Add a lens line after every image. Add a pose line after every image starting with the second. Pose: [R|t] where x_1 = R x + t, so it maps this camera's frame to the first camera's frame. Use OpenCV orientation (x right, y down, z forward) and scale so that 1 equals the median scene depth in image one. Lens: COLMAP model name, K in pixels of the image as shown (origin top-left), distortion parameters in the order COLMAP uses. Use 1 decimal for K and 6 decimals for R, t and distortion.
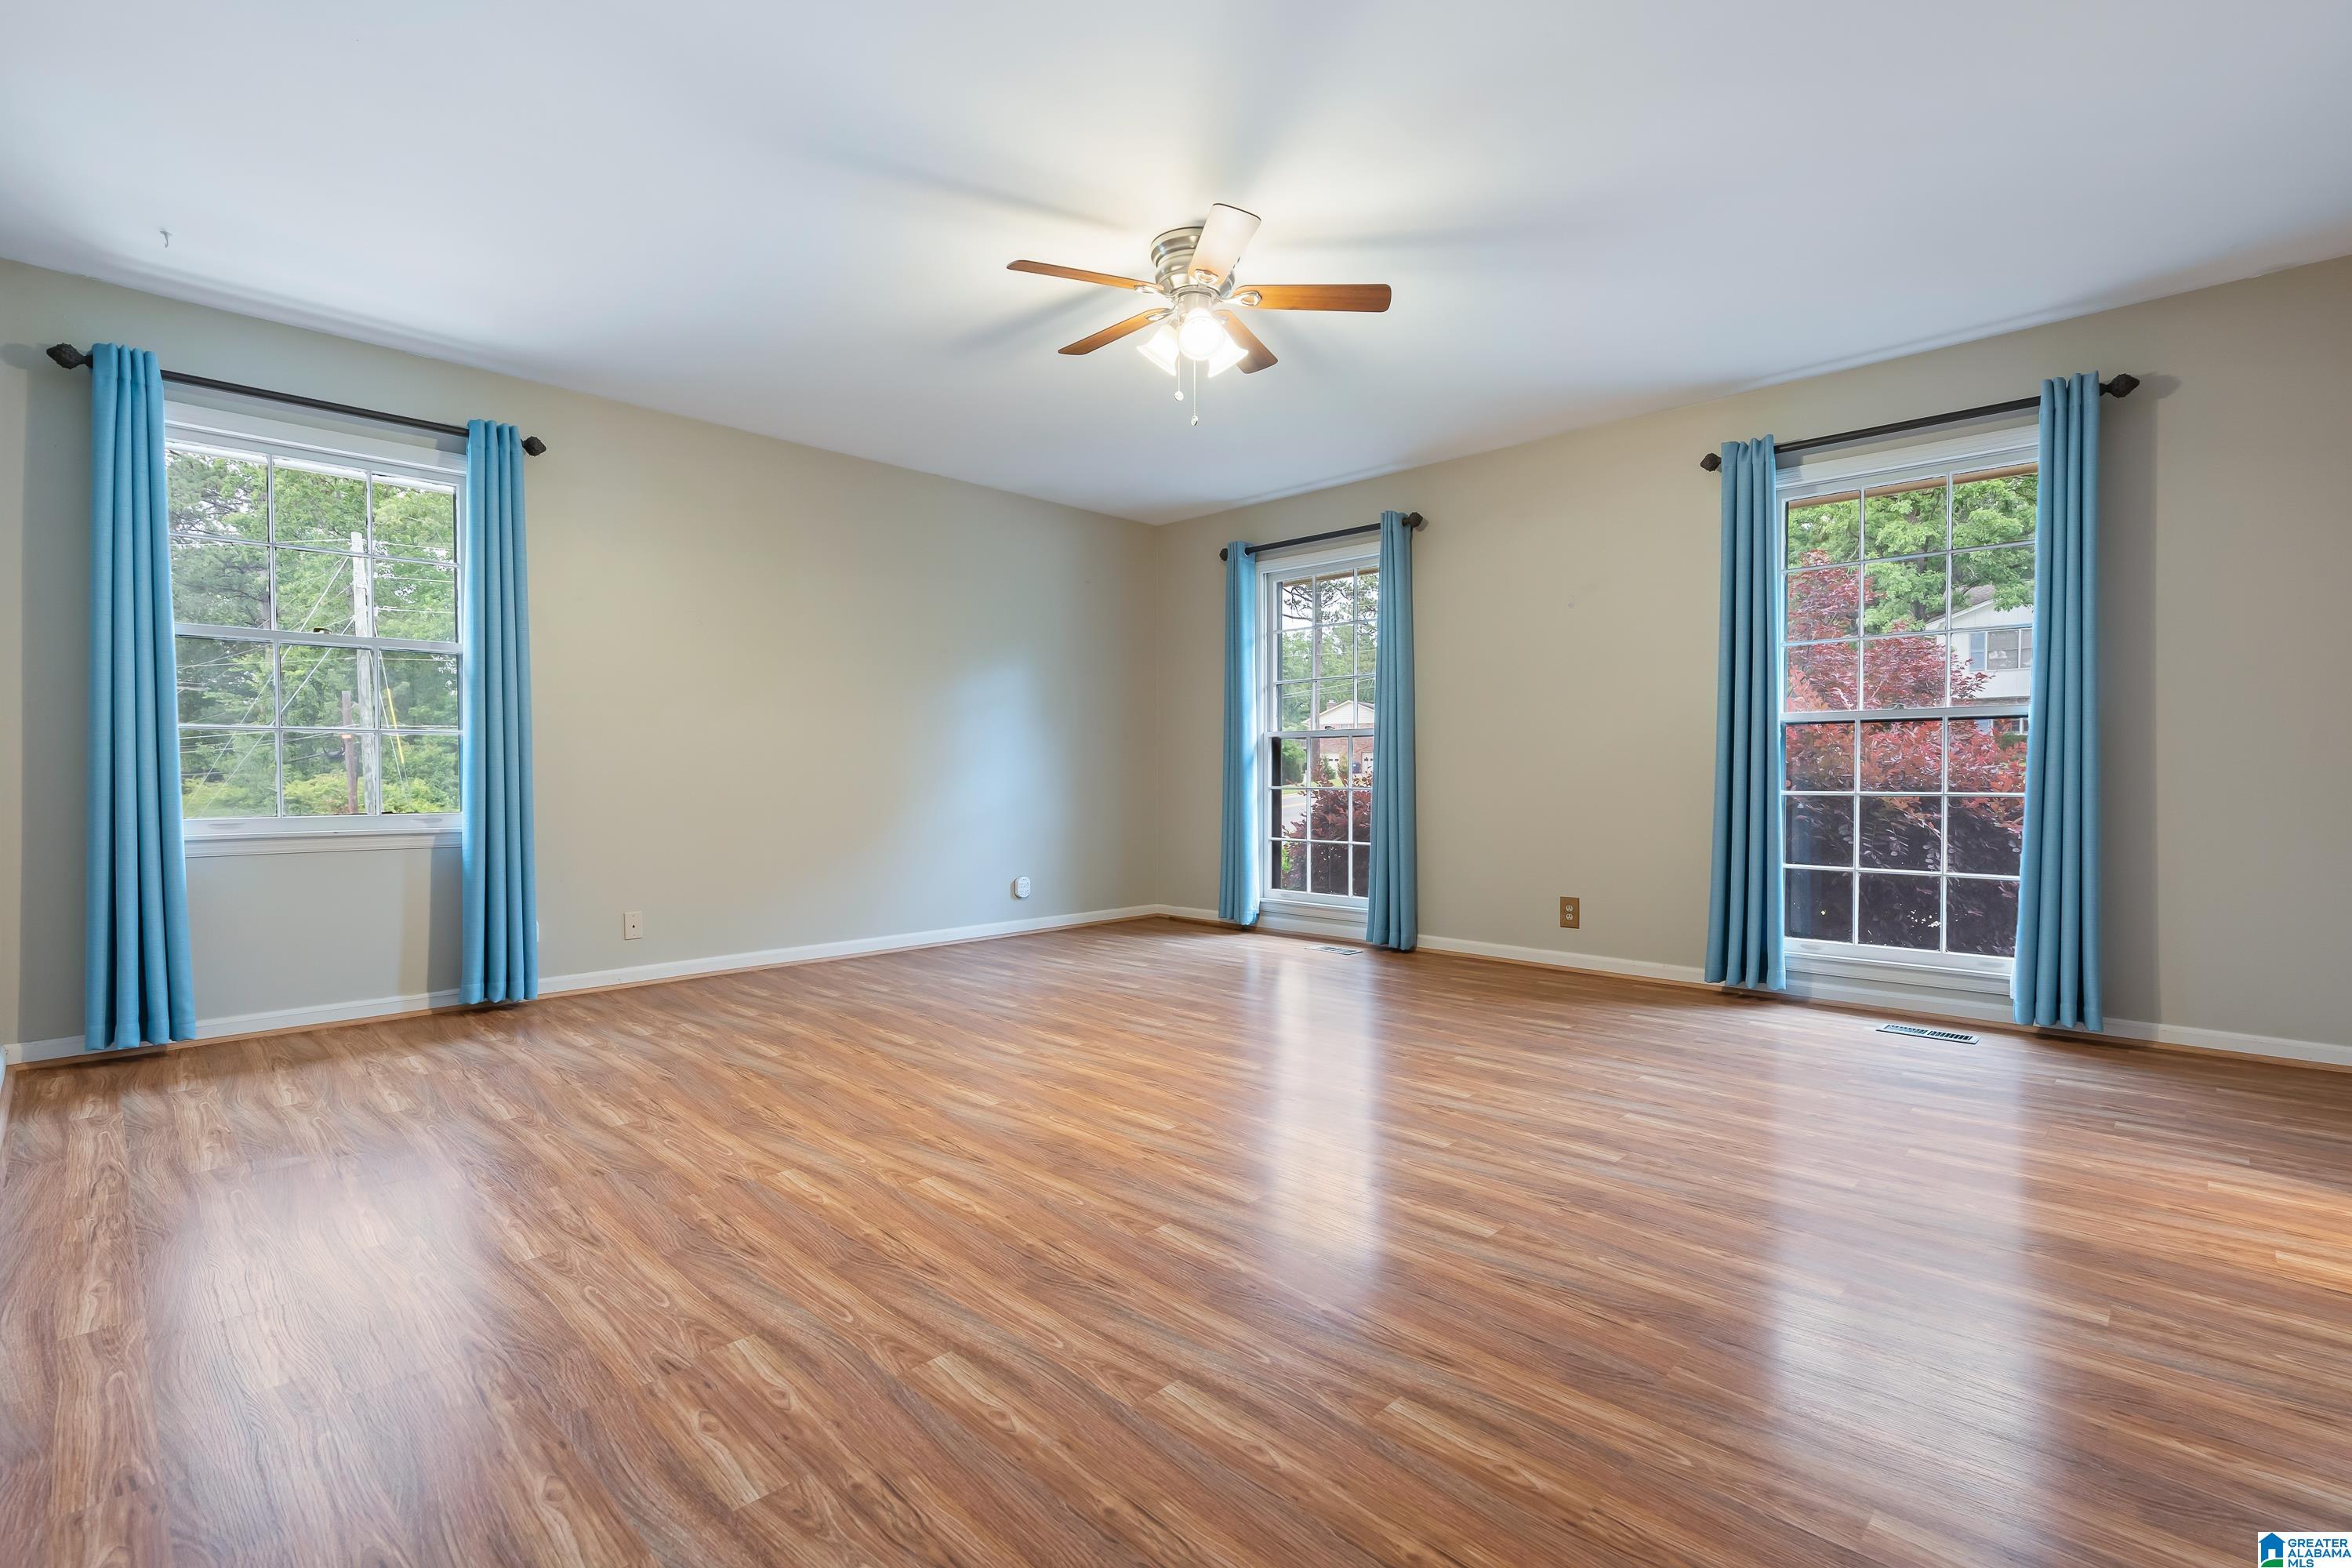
lens RADIAL K [[1069.8, 0, 1180.3], [0, 1069.8, 783.9], [0, 0, 1]] dist [-0.008687, 0.005018]
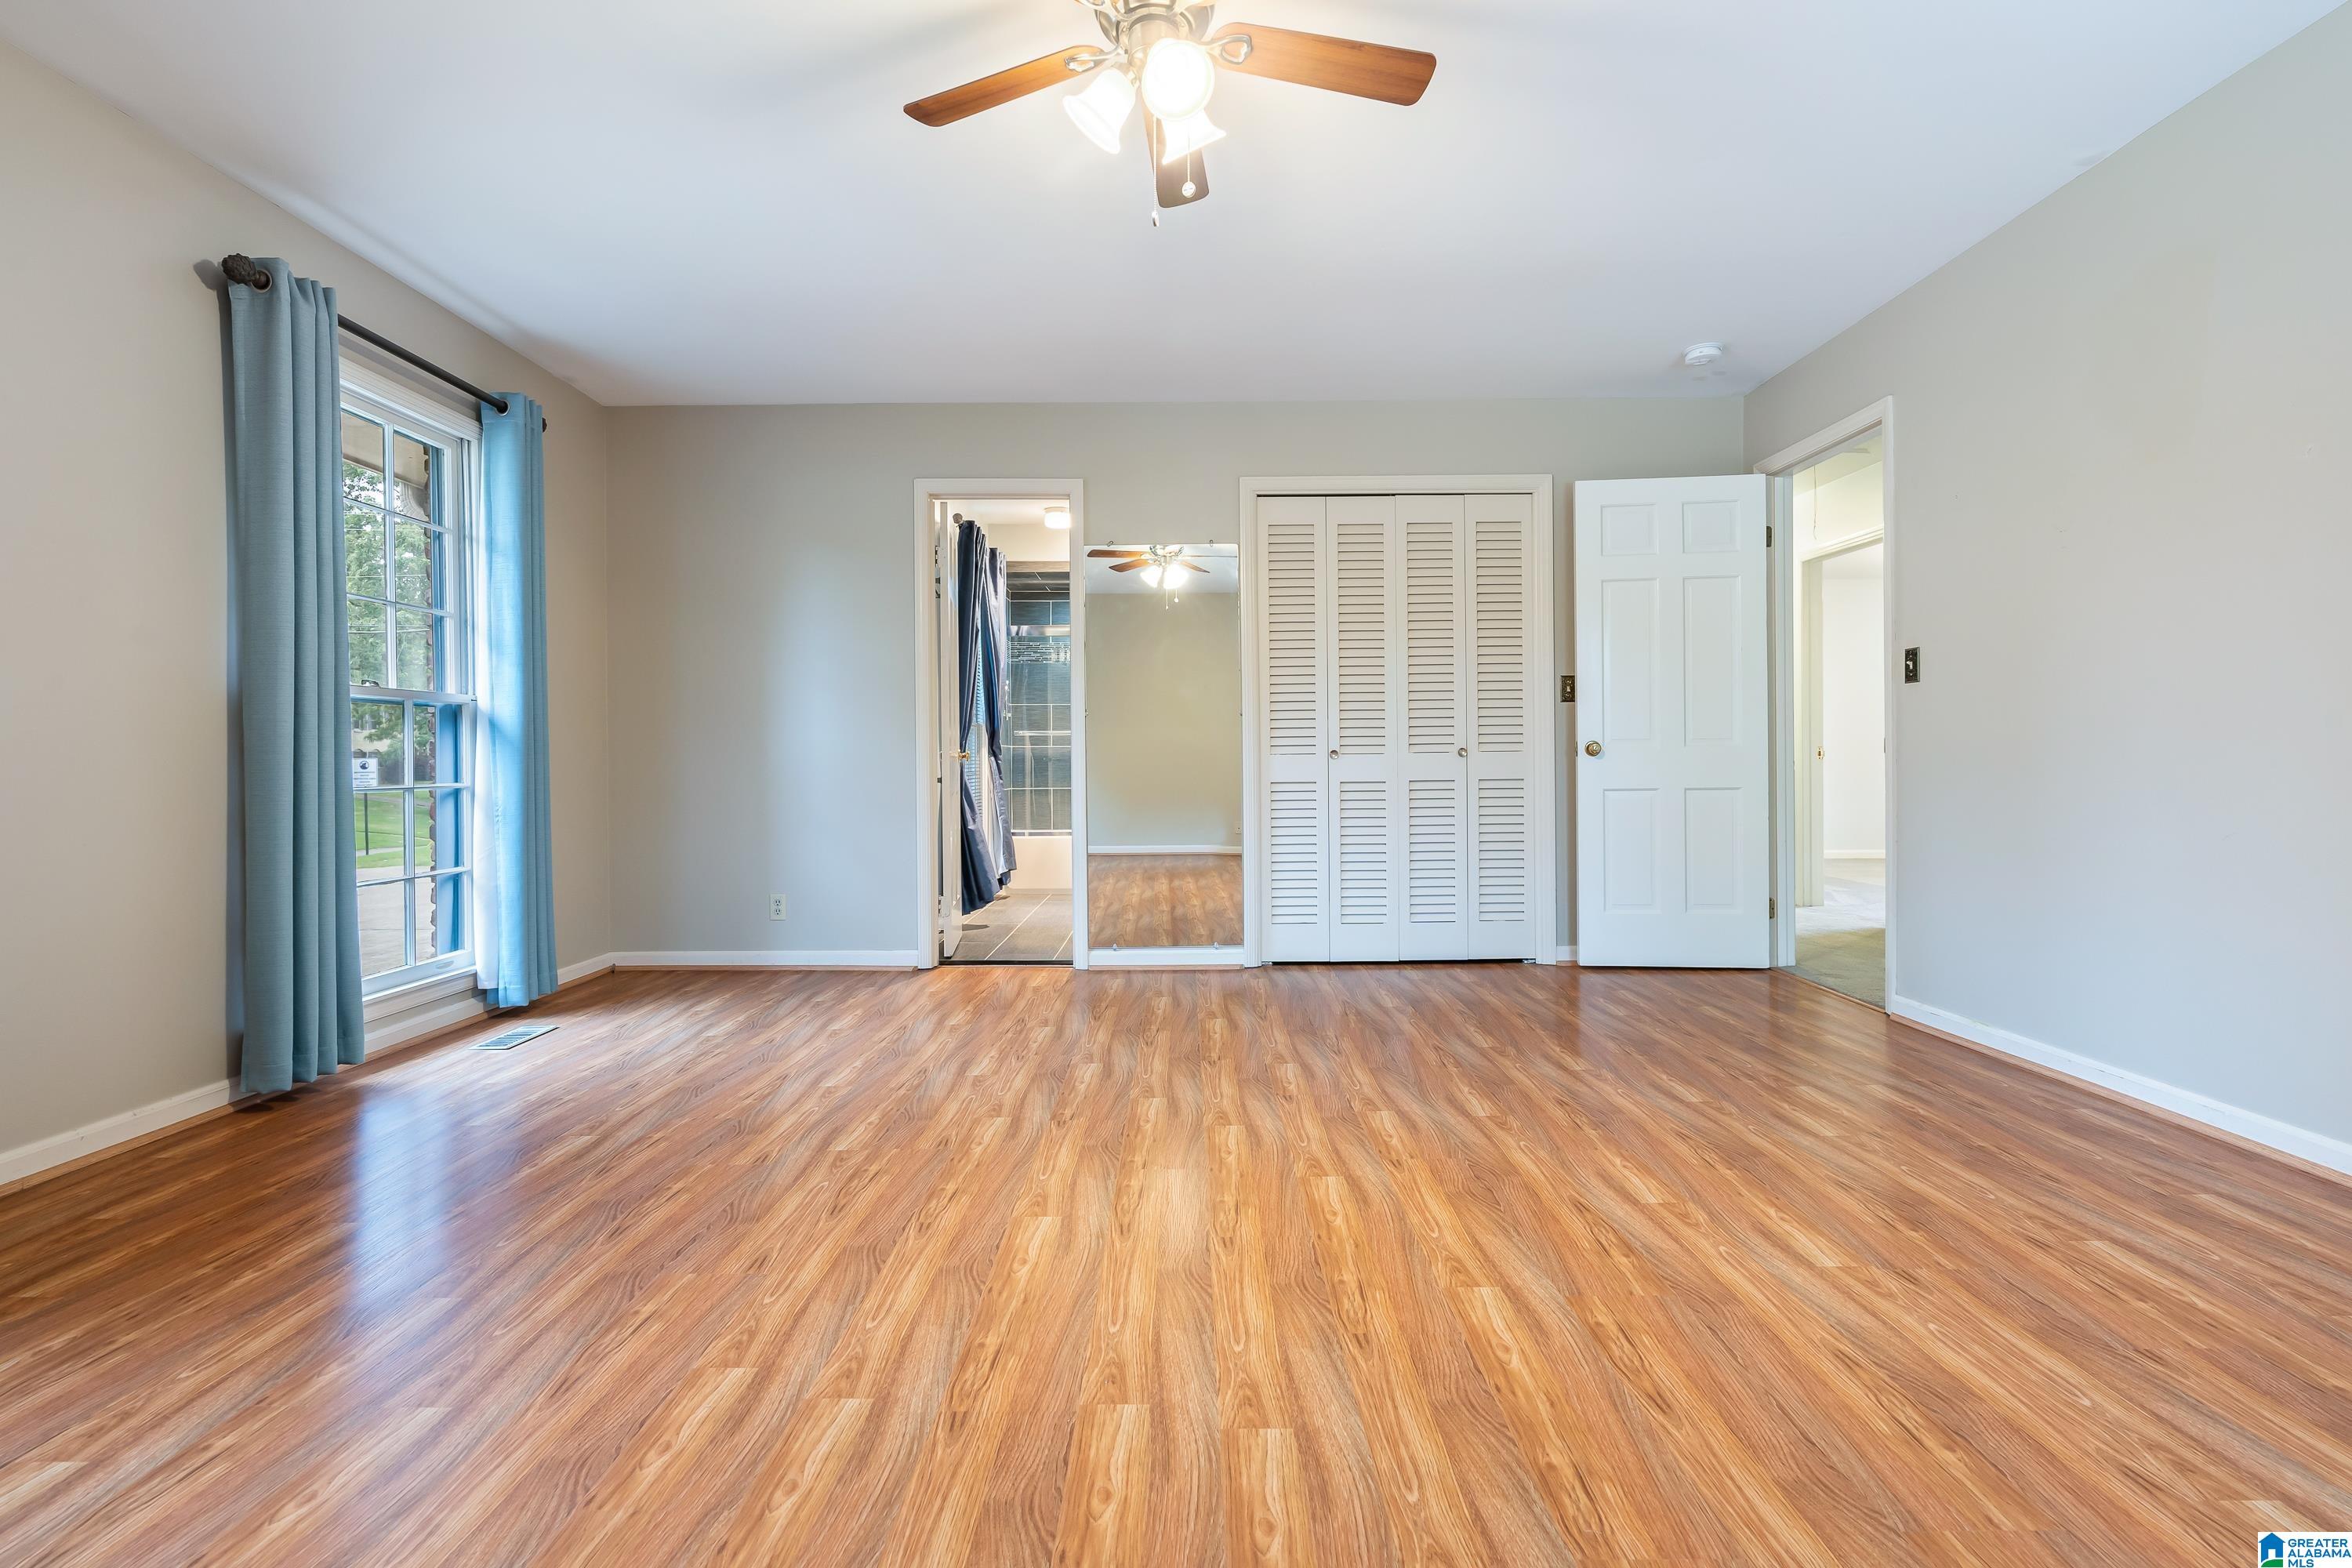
lens RADIAL K [[1069.8, 0, 1168.7], [0, 1069.8, 773.1], [0, 0, 1]] dist [-0.008687, 0.005018]
pose [[-0.682436, -0.003403, 0.730938, -0.579133], [0.011320, 0.999820, 0.015224, -0.014238], [-0.730858, 0.018664, -0.682274, 1.788555]]
